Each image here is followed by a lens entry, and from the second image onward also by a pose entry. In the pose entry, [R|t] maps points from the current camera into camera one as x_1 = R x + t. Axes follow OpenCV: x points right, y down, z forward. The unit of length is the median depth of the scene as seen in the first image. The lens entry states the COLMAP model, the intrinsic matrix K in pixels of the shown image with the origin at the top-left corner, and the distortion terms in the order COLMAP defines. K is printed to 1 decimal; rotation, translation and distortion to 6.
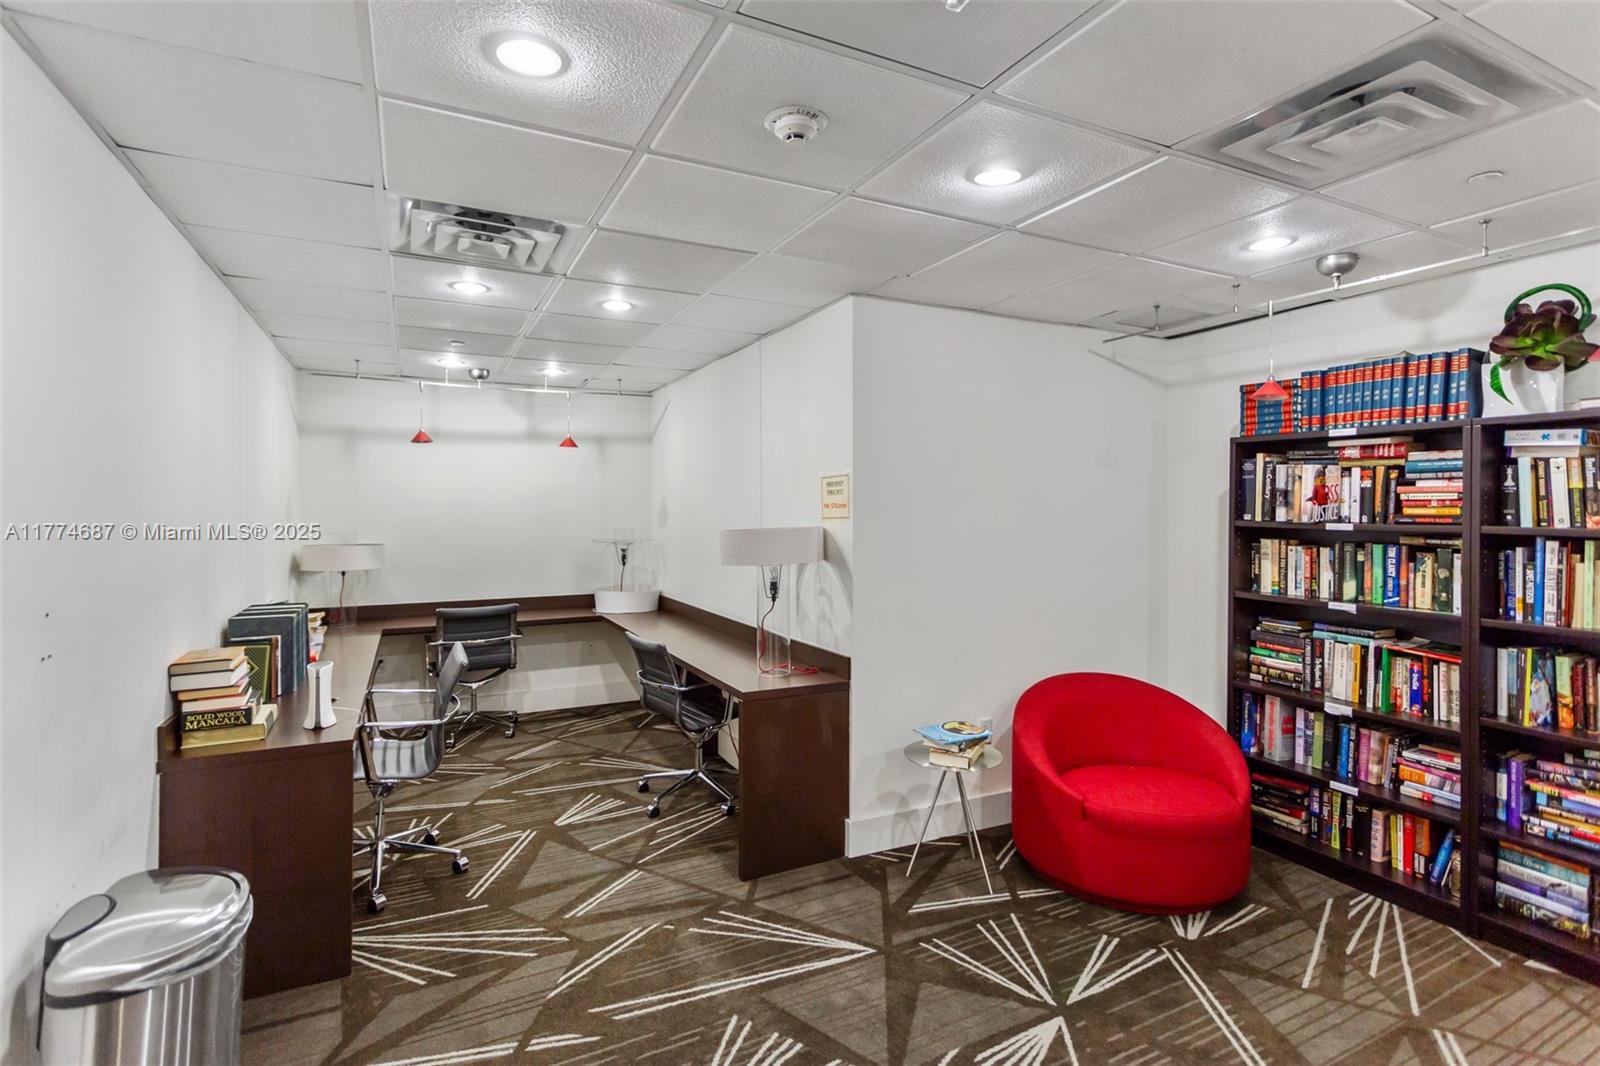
lens RADIAL K [[755.9, 0, 795.8], [0, 755.9, 528.8], [0, 0, 1]] dist [0.001969, 0.000319]
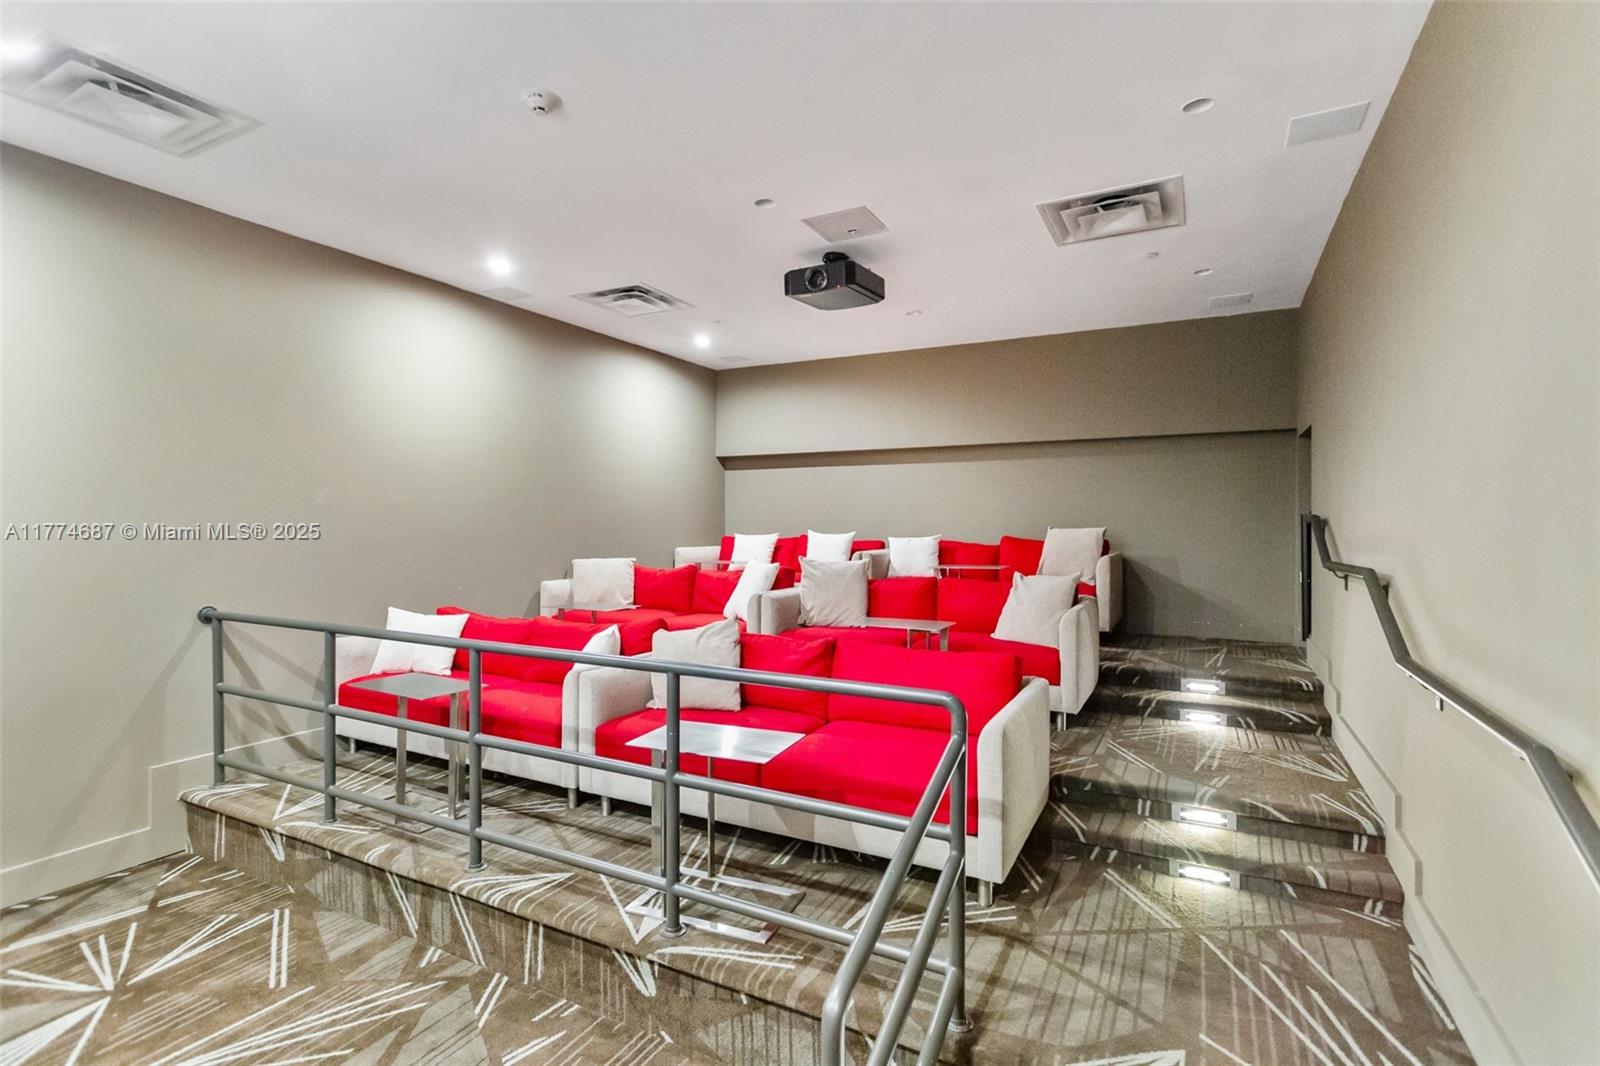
lens RADIAL K [[755.9, 0, 801.6], [0, 755.9, 526.8], [0, 0, 1]] dist [0.001969, 0.000319]
pose [[0.809518, -0.002859, 0.587089, -0.464787], [0.016904, 0.999687, -0.018439, -0.002774], [-0.586852, 0.024851, 0.809313, -0.044949]]
